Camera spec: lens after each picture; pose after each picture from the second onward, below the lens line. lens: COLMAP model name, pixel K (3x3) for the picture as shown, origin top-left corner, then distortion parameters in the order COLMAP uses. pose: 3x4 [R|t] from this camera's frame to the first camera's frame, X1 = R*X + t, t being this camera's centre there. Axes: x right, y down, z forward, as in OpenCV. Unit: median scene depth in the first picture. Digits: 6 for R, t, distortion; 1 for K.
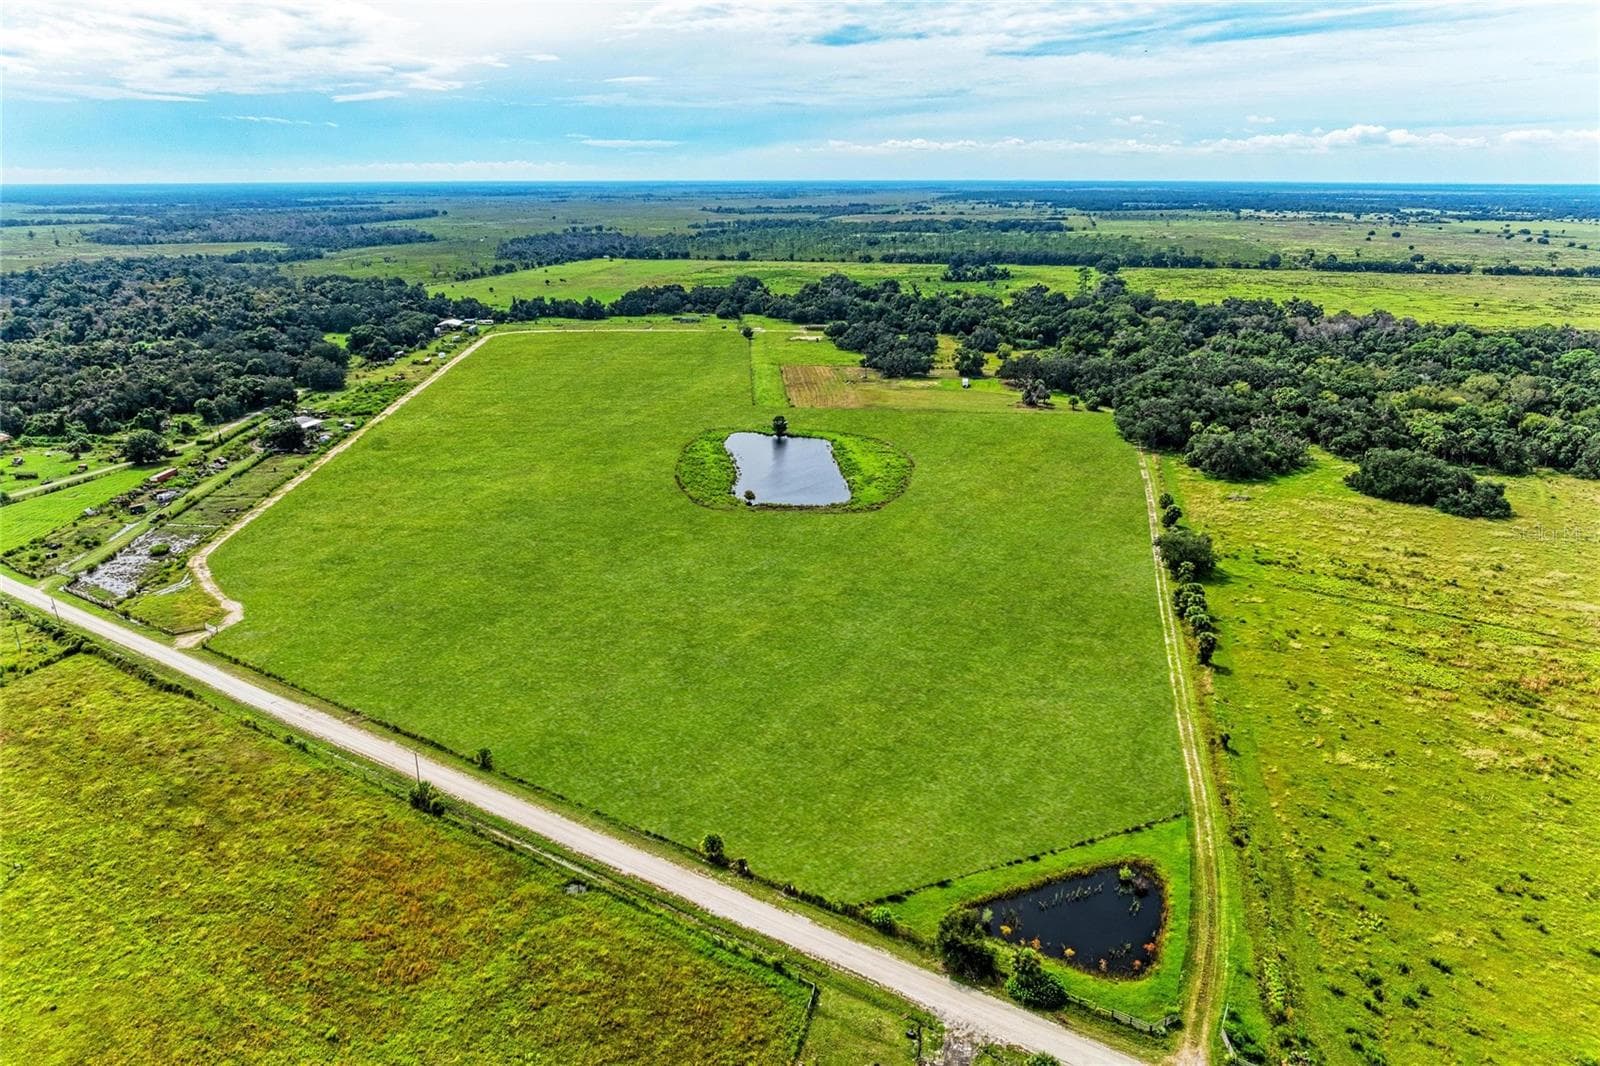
lens RADIAL K [[1125.6, 0, 802.3], [0, 1125.6, 525.6], [0, 0, 1]] dist [-0.031018, 0.019235]
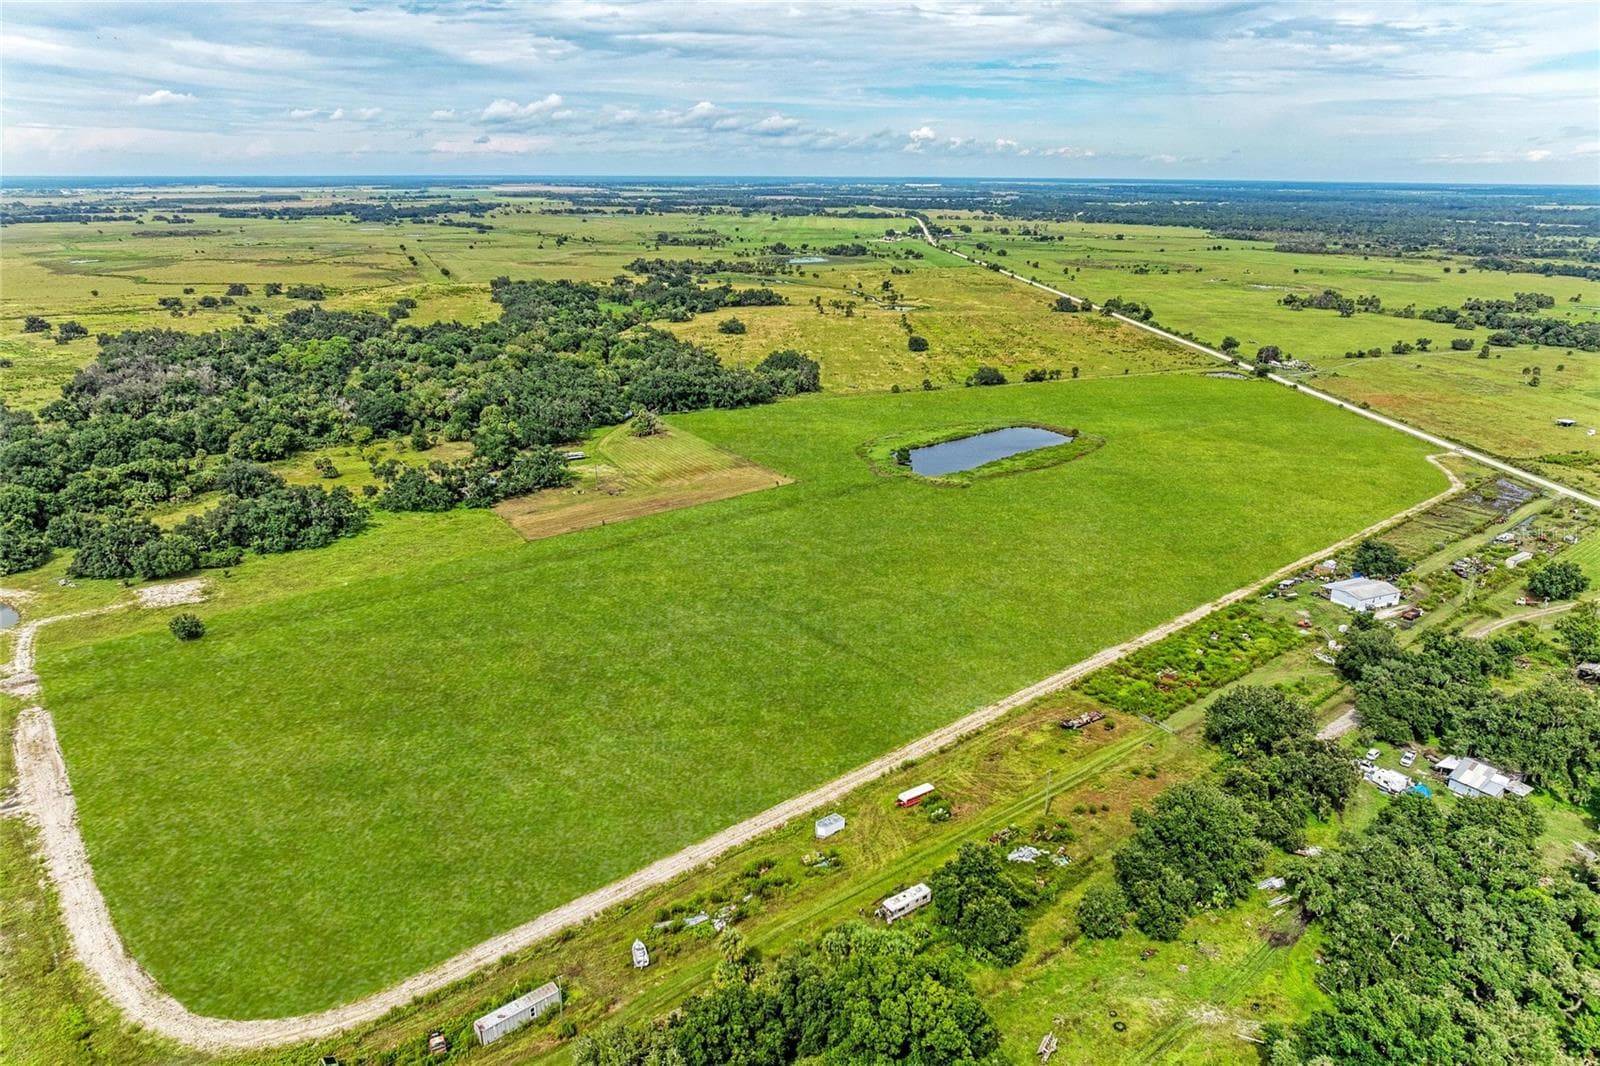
lens RADIAL K [[1125.6, 0, 804.4], [0, 1125.6, 523.5], [0, 0, 1]] dist [-0.031018, 0.019235]
pose [[-0.604319, -0.241332, 0.759314, -0.497451], [0.233432, 0.857573, 0.458344, -0.346120], [-0.761780, 0.454234, -0.461913, 1.022101]]
